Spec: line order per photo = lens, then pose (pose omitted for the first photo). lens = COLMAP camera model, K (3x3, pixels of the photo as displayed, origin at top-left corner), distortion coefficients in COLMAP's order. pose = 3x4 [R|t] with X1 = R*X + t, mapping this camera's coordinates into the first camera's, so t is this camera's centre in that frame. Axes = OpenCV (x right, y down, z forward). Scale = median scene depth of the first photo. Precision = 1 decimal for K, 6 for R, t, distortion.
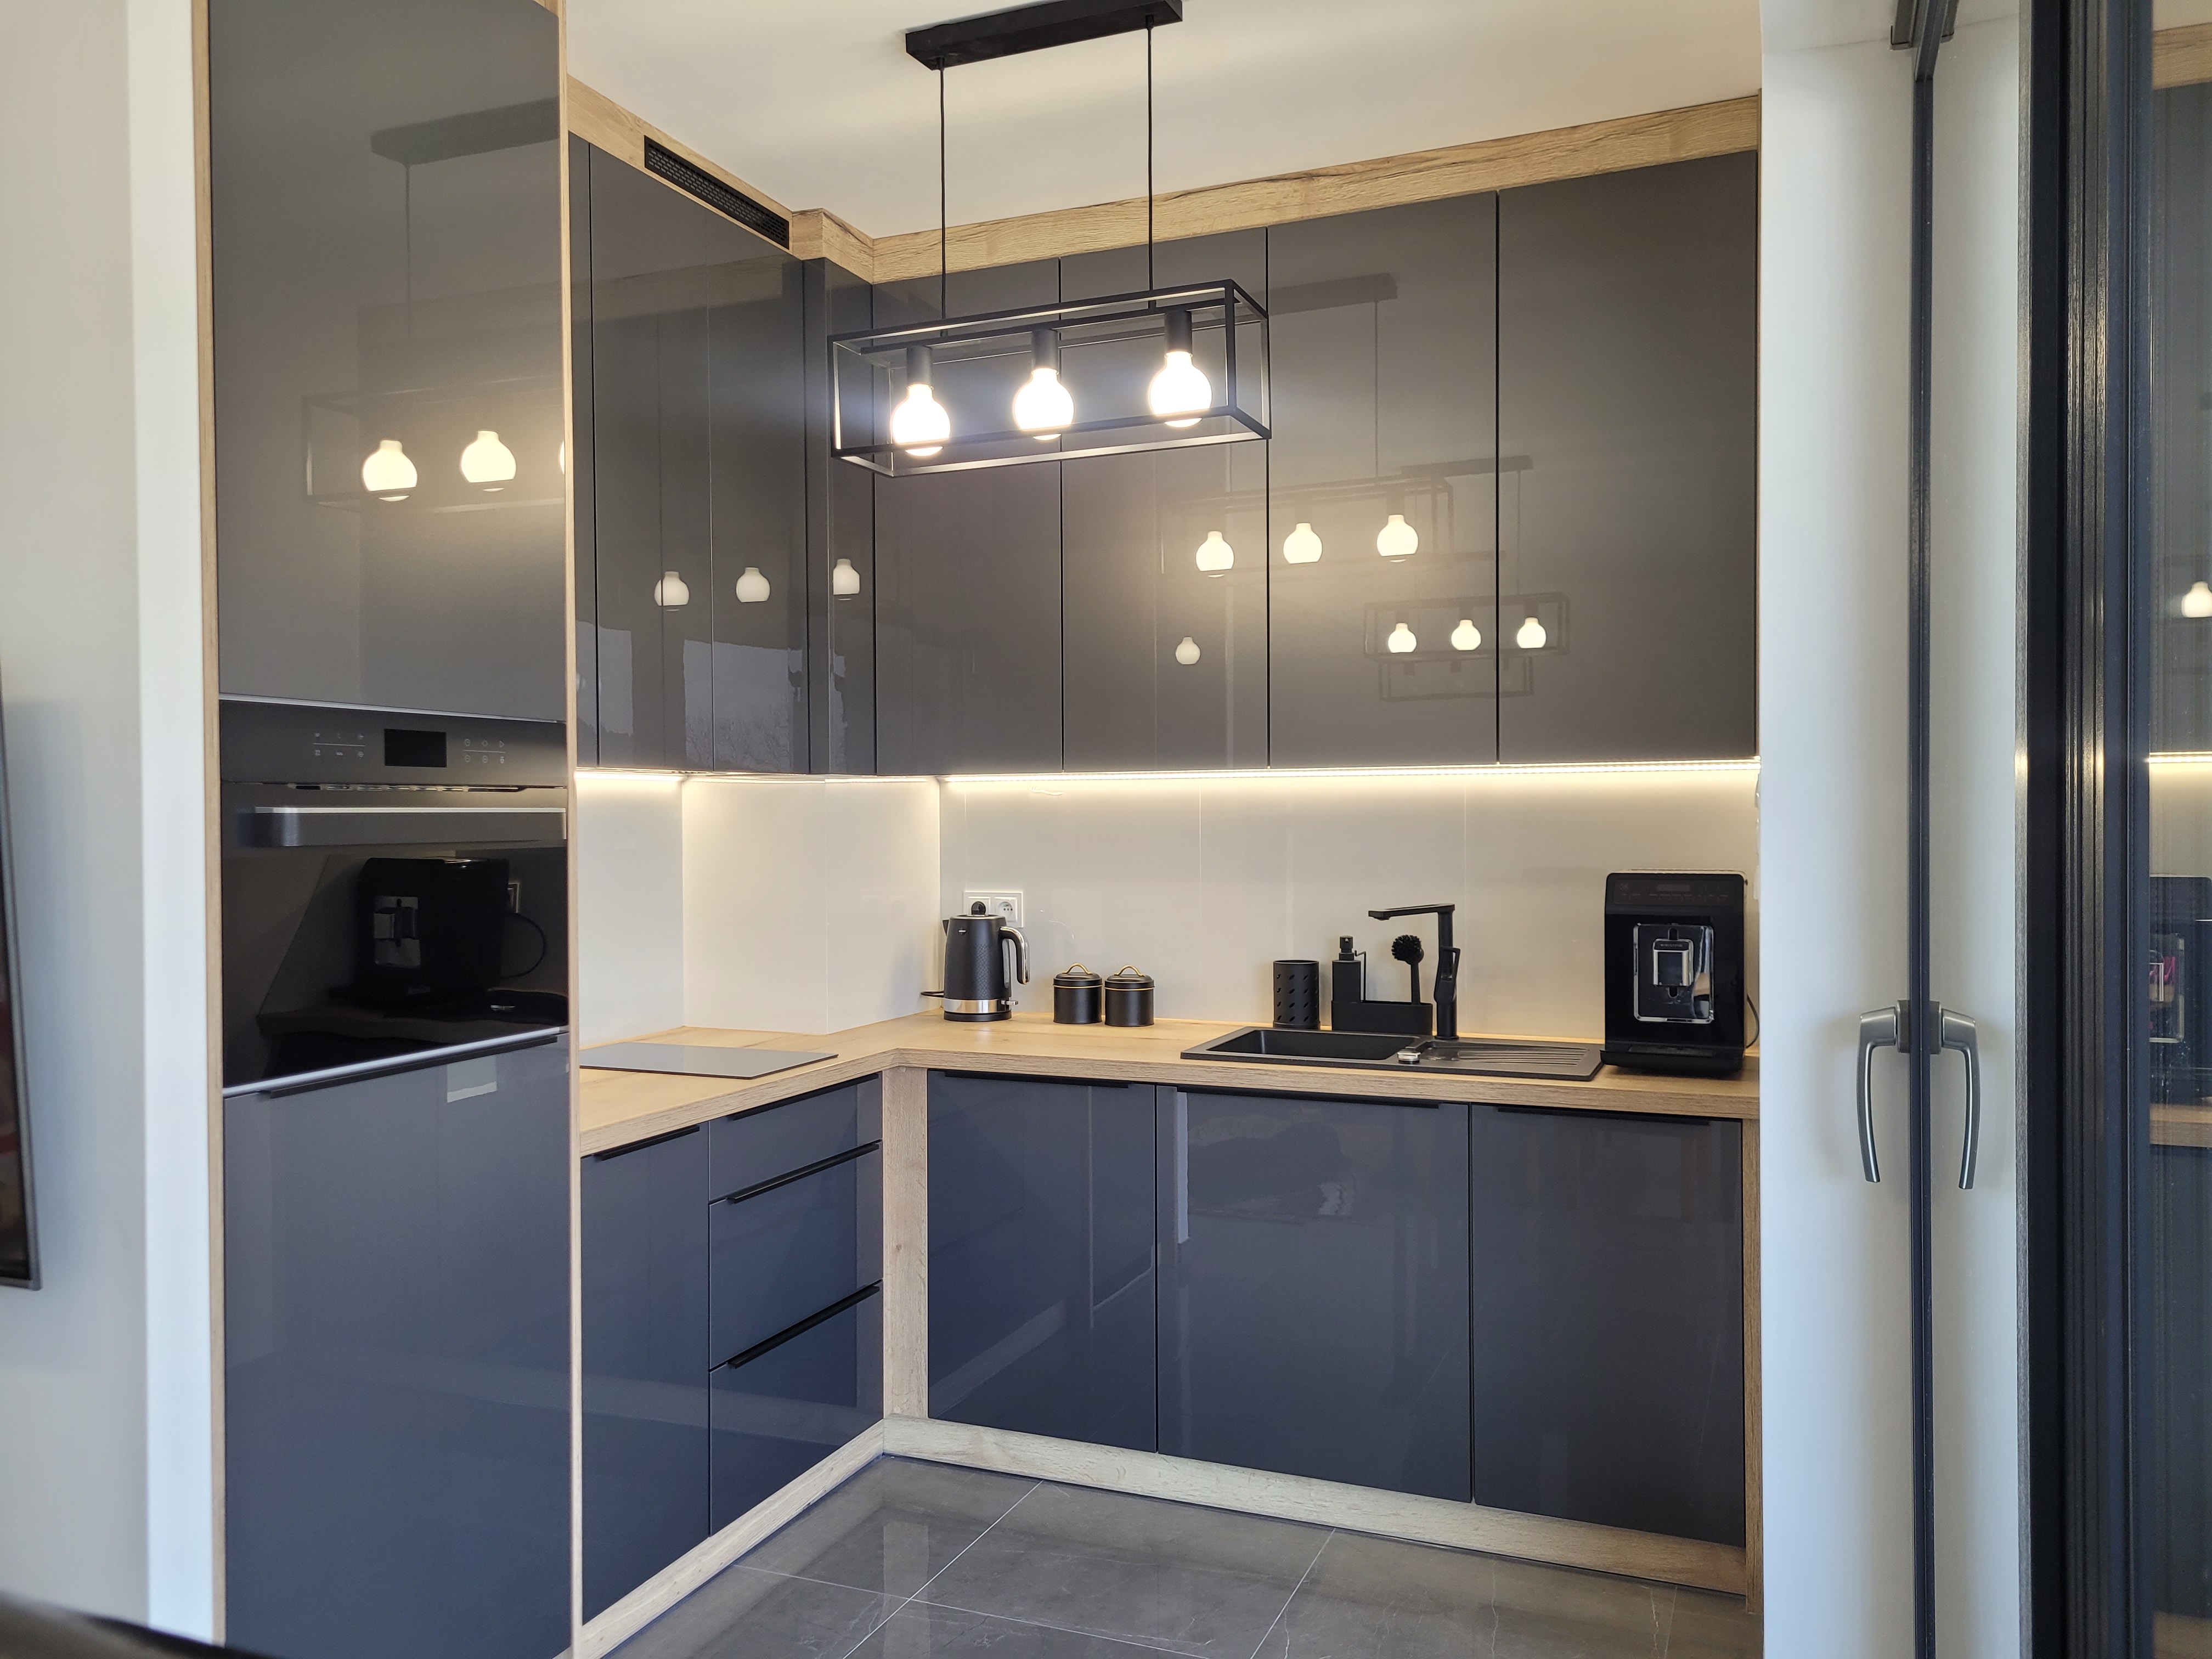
lens RADIAL K [[1704.7, 0, 1106.0], [0, 1704.7, 829.5], [0, 0, 1]] dist [0.047292, 0.001247]
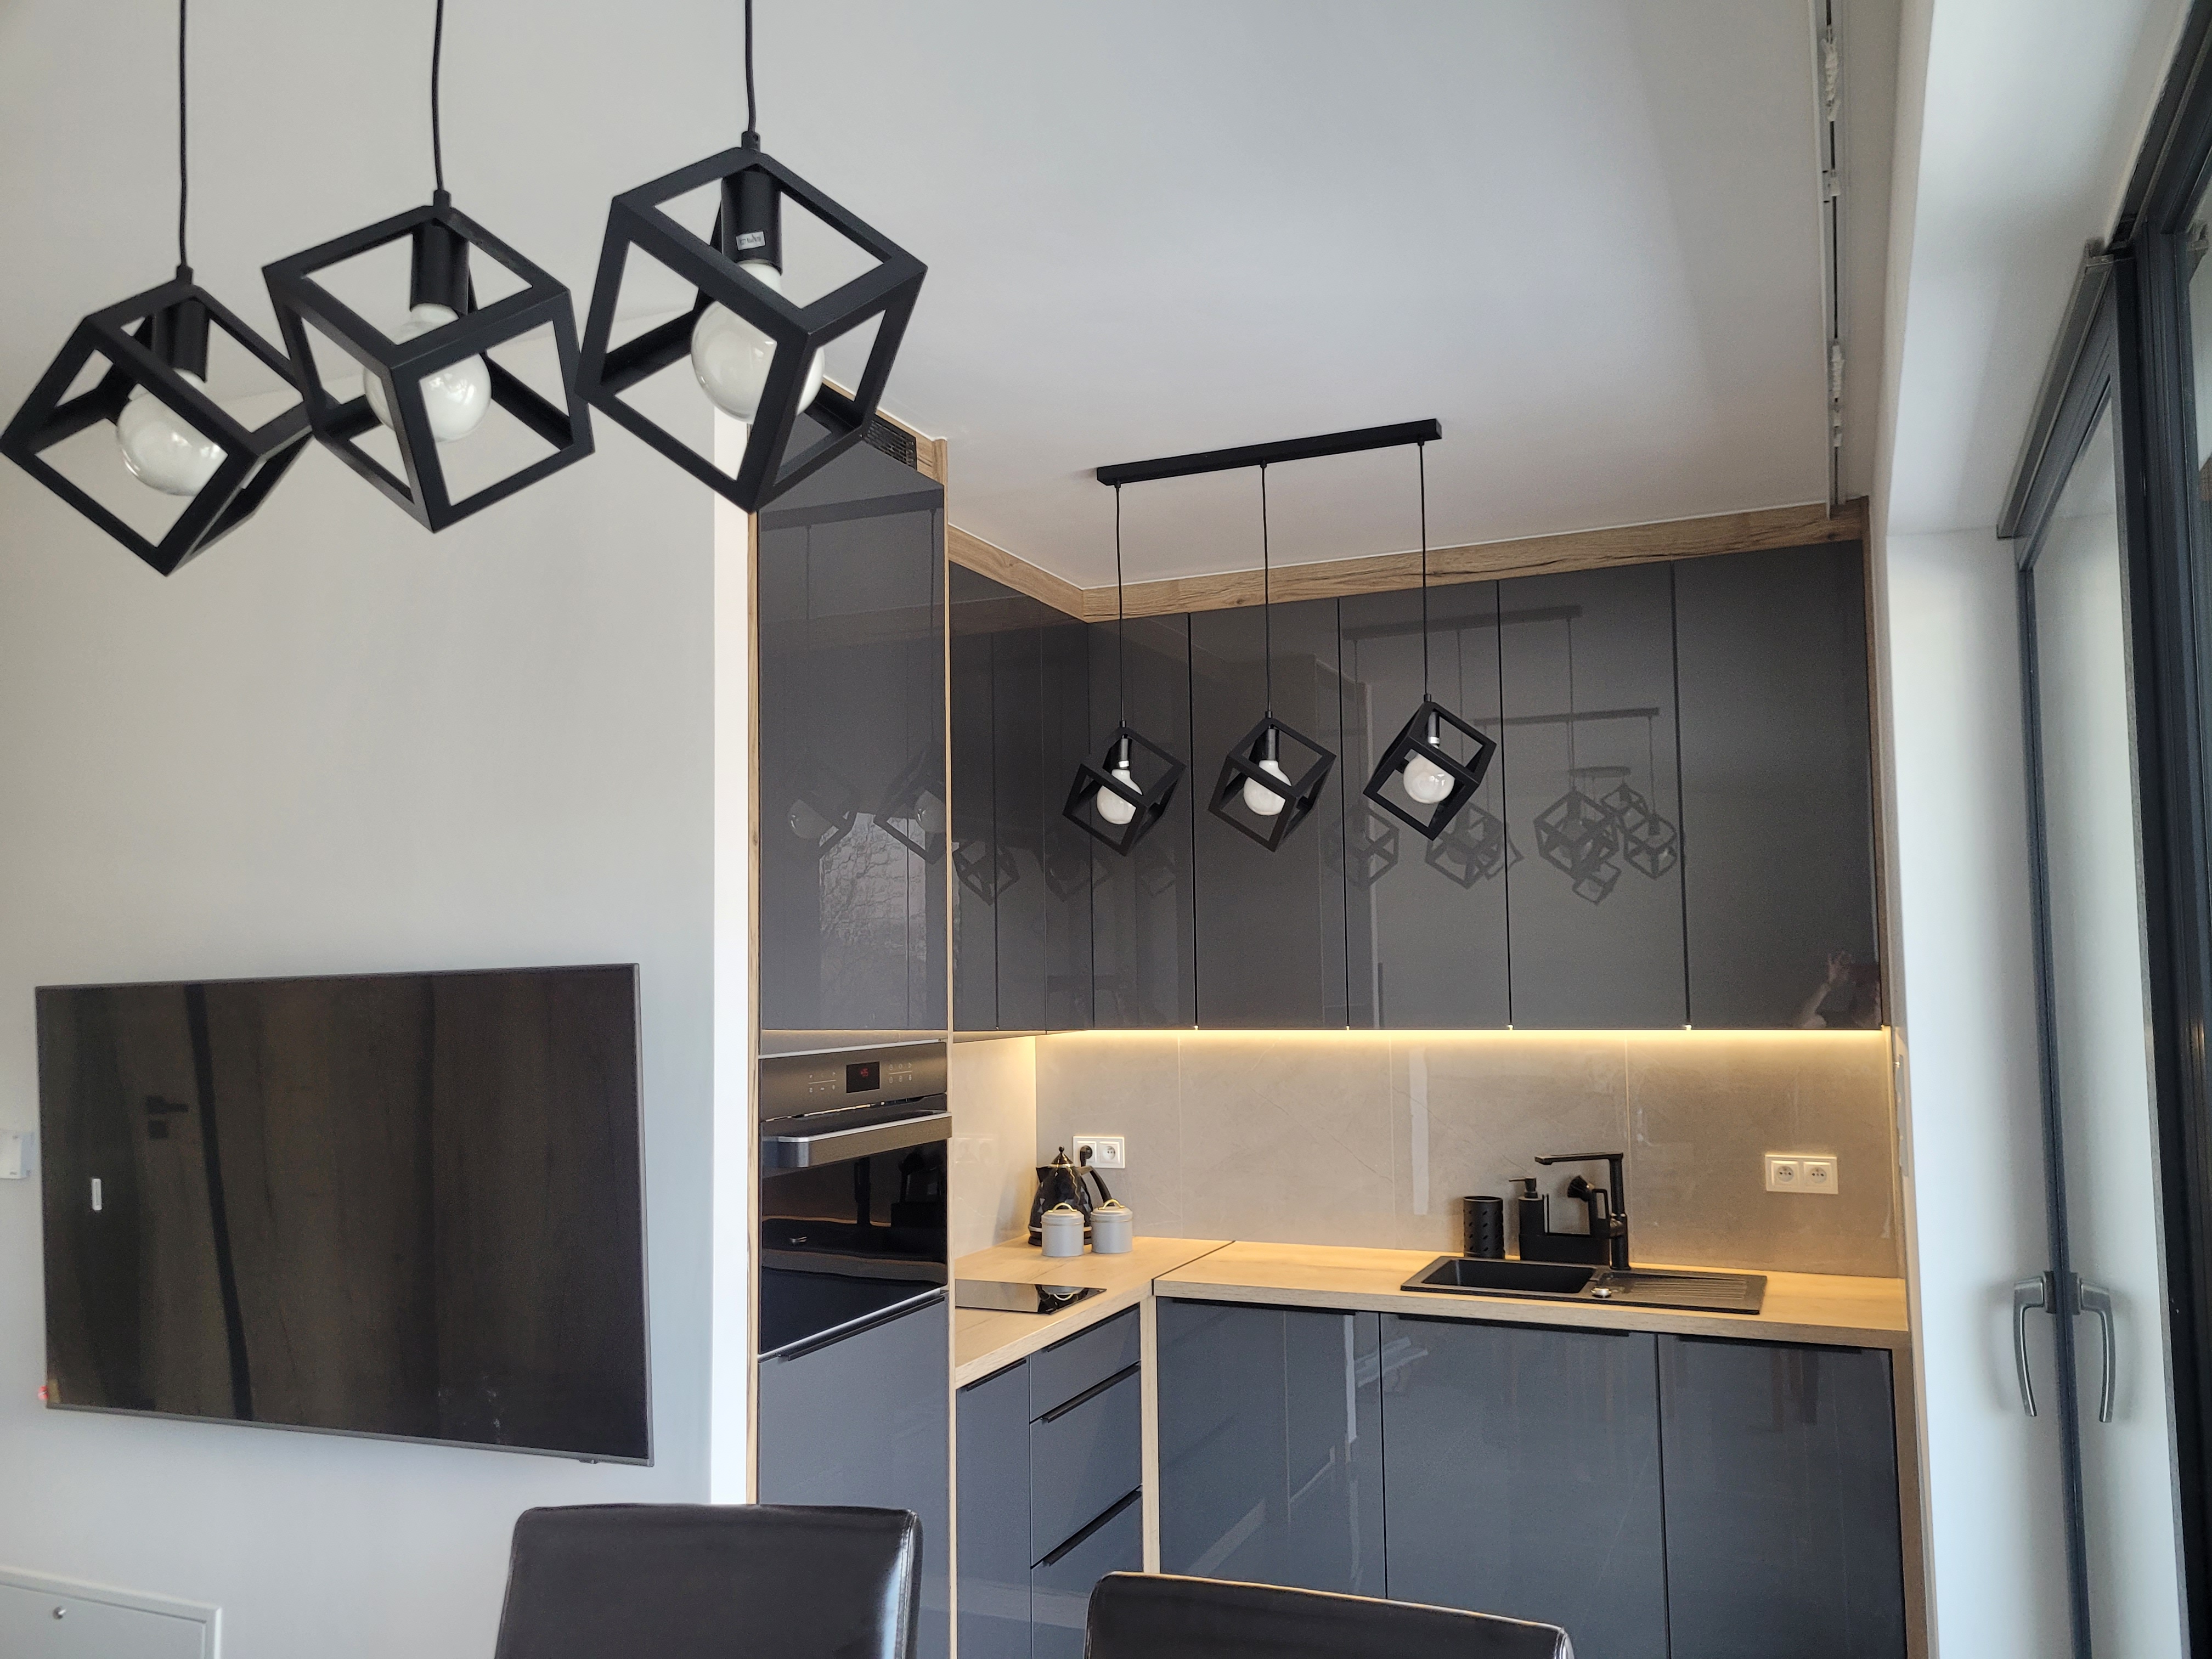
lens RADIAL K [[1692.5, 0, 1112.0], [0, 1692.5, 886.1], [0, 0, 1]] dist [0.089249, -0.000106]
pose [[0.999649, -0.016319, -0.020866, -0.134148], [0.015010, 0.998001, -0.061395, -0.081026], [0.021827, 0.061061, 0.997895, -0.214564]]
